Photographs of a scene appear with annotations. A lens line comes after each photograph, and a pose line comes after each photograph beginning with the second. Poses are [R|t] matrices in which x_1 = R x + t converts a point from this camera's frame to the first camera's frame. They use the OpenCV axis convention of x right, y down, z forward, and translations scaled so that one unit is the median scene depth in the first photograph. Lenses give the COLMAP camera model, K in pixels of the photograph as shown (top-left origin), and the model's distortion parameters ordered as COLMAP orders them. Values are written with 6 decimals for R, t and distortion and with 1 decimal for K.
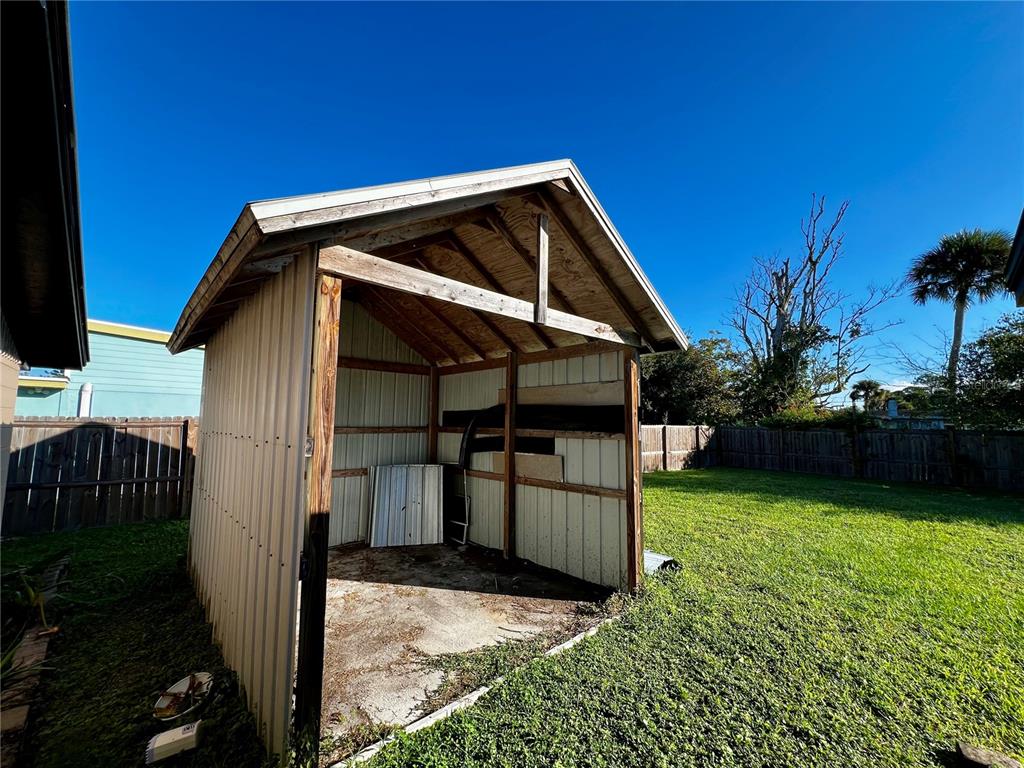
lens RADIAL K [[420.9, 0, 511.6], [0, 420.9, 389.8], [0, 0, 1]] dist [0.000478, 0.000073]
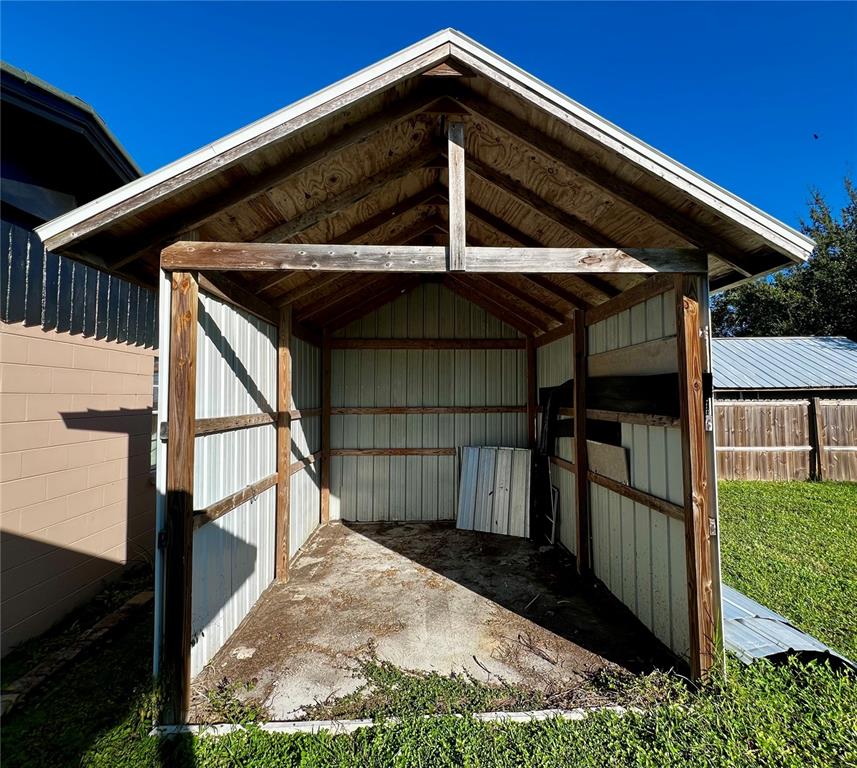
lens RADIAL K [[424.9, 0, 431.0], [0, 424.9, 379.1], [0, 0, 1]] dist [0.002204, 0.000095]
pose [[0.766289, -0.044713, -0.640939, 0.361281], [0.063978, 0.997928, 0.006874, 0.017989], [0.639303, -0.046274, 0.767561, 0.274898]]
